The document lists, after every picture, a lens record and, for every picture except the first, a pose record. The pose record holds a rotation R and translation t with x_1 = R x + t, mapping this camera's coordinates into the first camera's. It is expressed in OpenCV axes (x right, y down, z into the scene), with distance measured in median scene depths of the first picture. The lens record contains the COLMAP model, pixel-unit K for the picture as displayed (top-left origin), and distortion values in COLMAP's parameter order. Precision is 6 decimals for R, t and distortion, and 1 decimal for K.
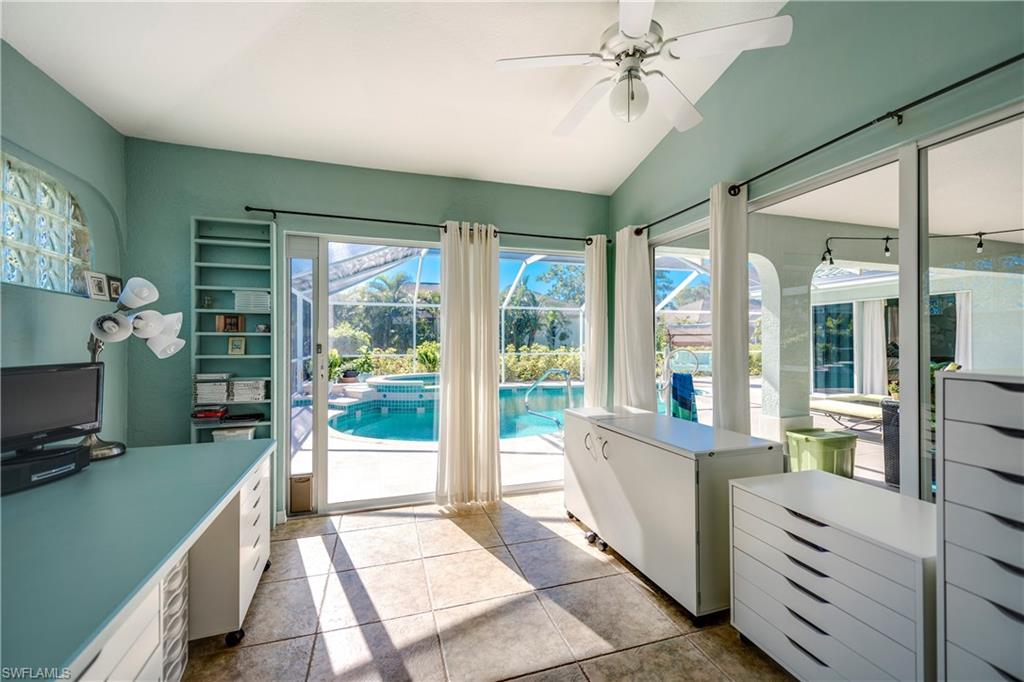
lens RADIAL K [[421.7, 0, 511.9], [0, 421.7, 340.4], [0, 0, 1]] dist [0.011292, -0.001290]
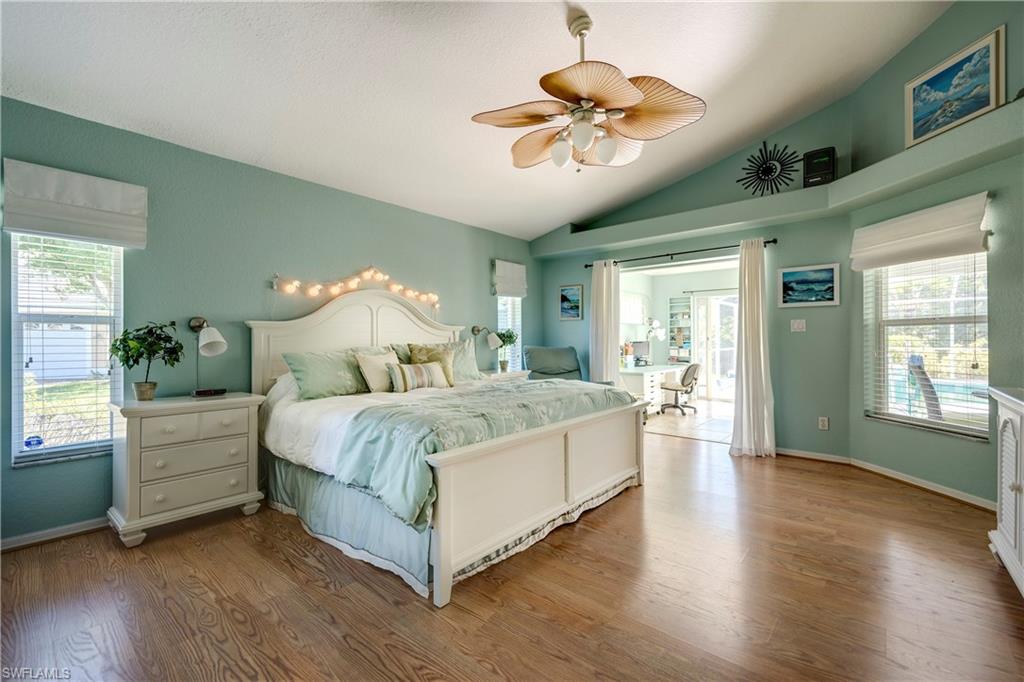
lens RADIAL K [[441.9, 0, 511.2], [0, 441.9, 339.2], [0, 0, 1]] dist [0.006896, -0.000076]
pose [[0.519219, -0.001330, -0.854640, 1.595711], [0.003142, 0.999995, 0.000353, 0.018389], [0.854635, -0.002869, 0.519221, -1.881921]]
